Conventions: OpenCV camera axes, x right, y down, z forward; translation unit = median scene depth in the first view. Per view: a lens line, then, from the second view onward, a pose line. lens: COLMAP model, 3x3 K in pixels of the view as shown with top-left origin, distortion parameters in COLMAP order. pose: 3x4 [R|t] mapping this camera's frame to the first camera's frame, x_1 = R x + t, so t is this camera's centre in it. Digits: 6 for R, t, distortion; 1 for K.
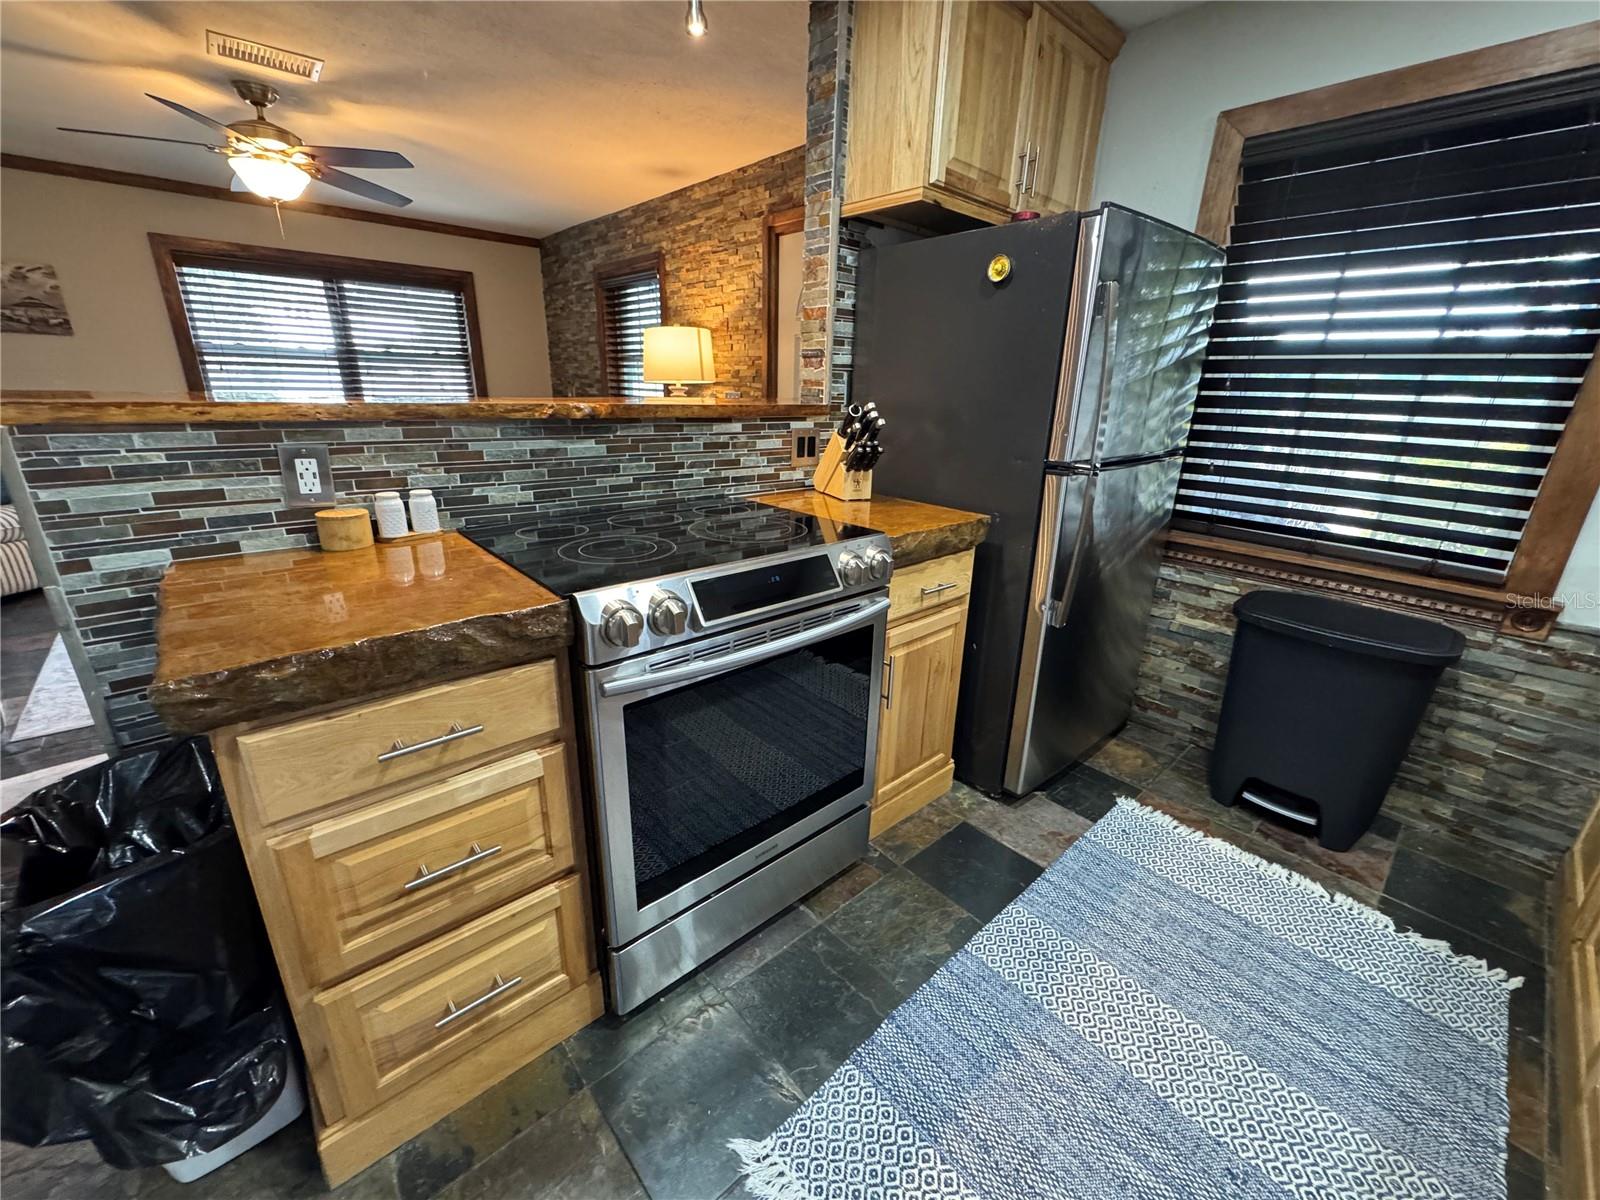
lens RADIAL K [[637.4, 0, 800.7], [0, 637.4, 598.7], [0, 0, 1]] dist [-0.002738, 0.000345]
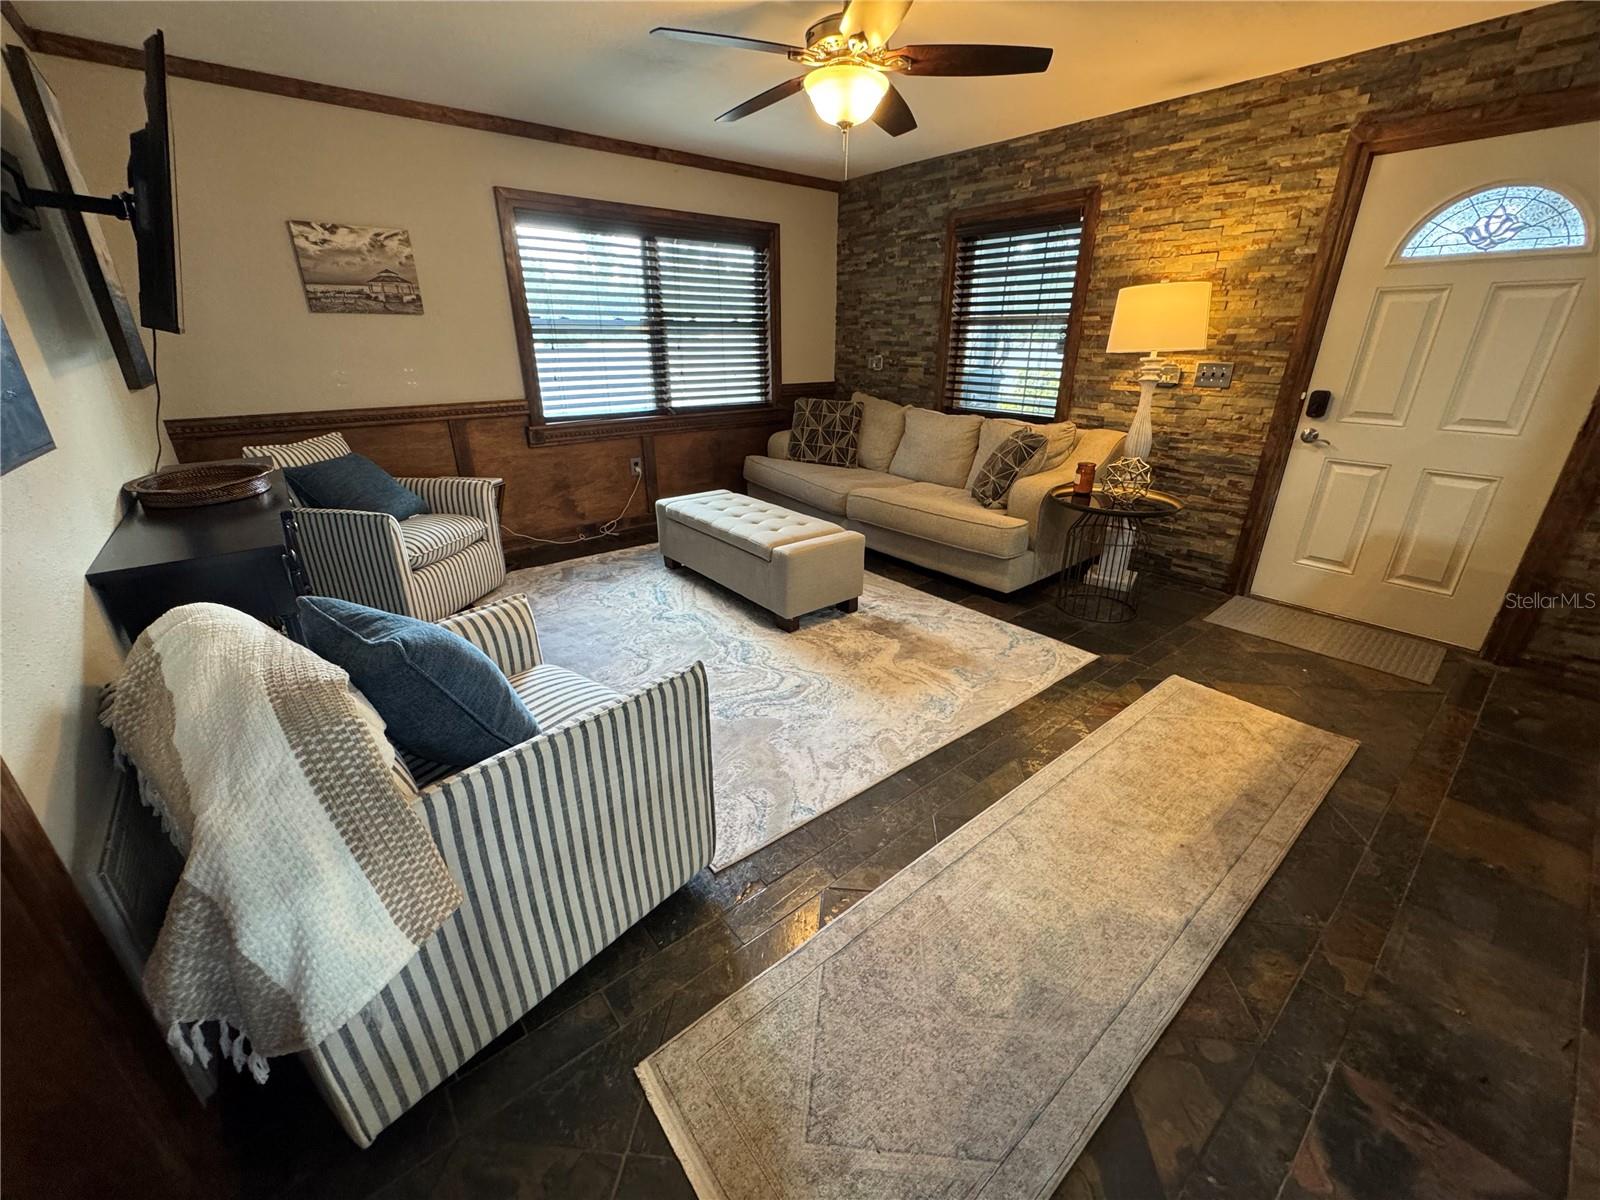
lens RADIAL K [[637.4, 0, 800.7], [0, 637.4, 598.7], [0, 0, 1]] dist [-0.002738, 0.000345]
pose [[0.998698, -0.007760, -0.050412, -1.218867], [0.010962, 0.997918, 0.063561, -0.165212], [0.049813, -0.064031, 0.996704, 0.298148]]
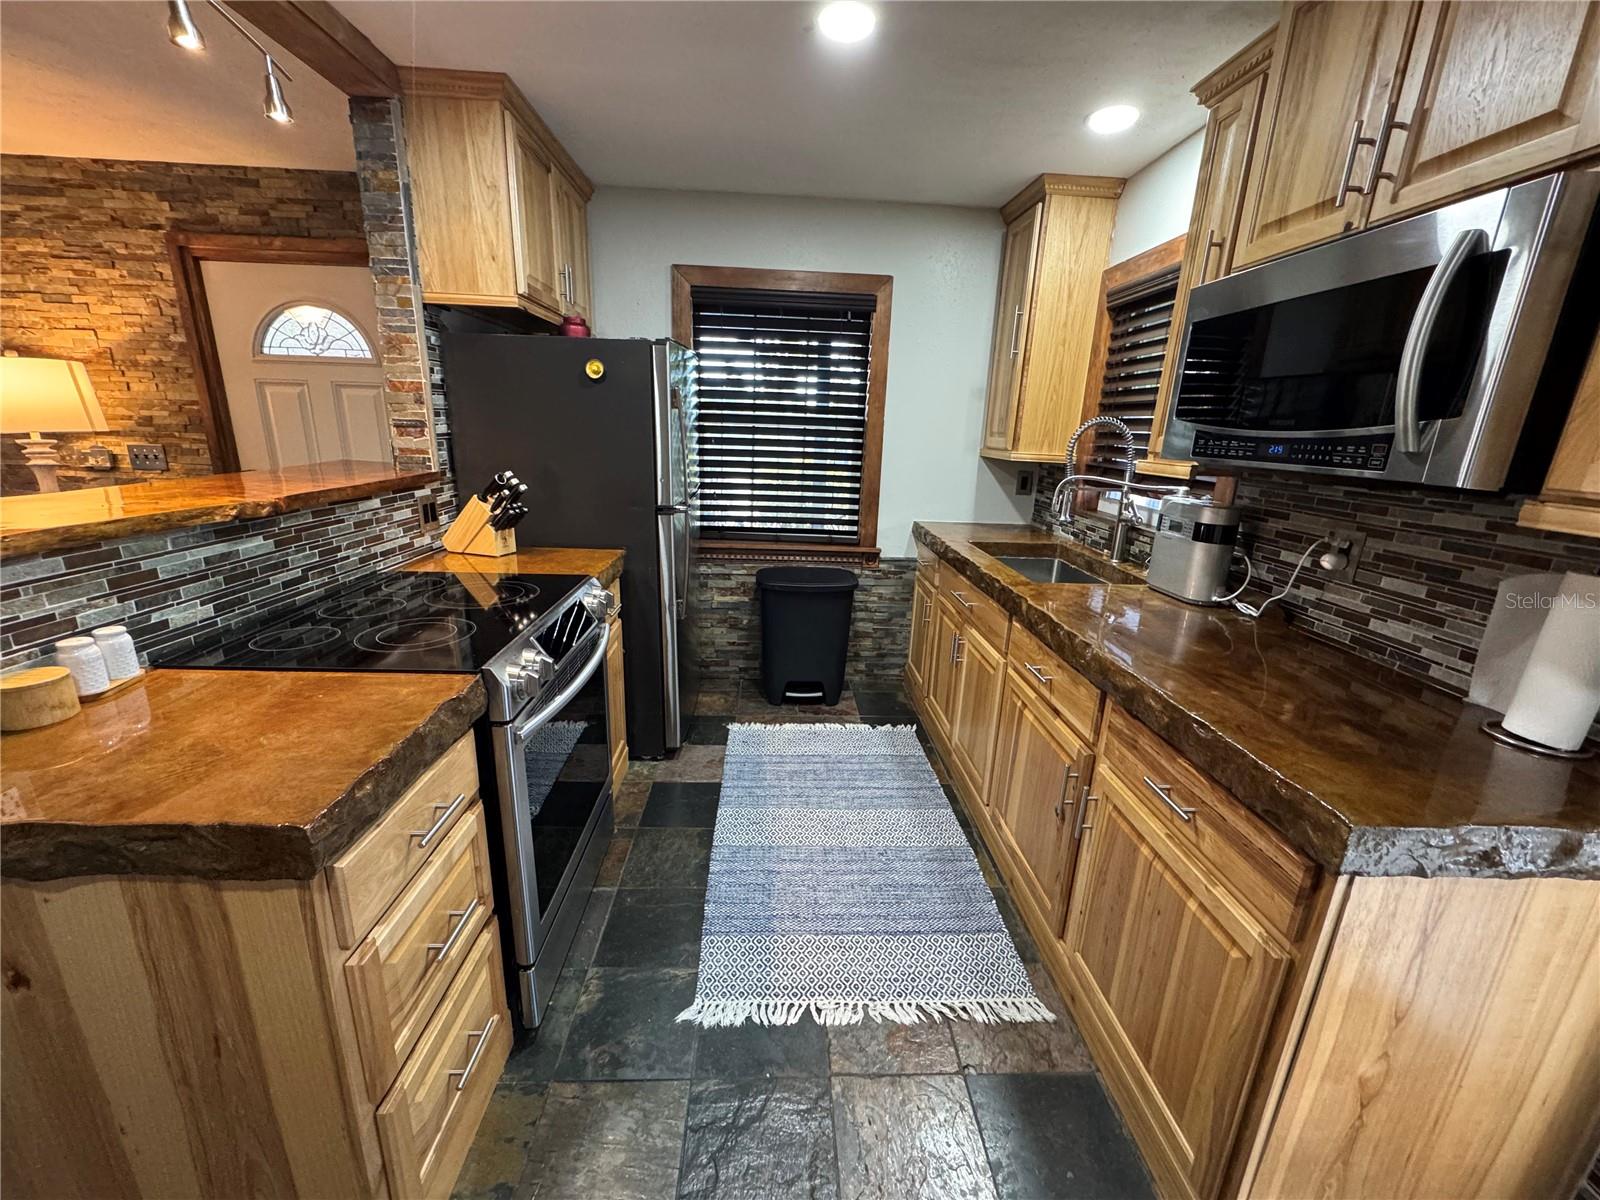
lens RADIAL K [[637.4, 0, 800.7], [0, 637.4, 598.7], [0, 0, 1]] dist [-0.002738, 0.000345]
pose [[0.635950, -0.212181, 0.741988, -0.430148], [0.231618, 0.969614, 0.078756, -0.045644], [-0.736153, 0.121773, 0.665771, -0.130480]]
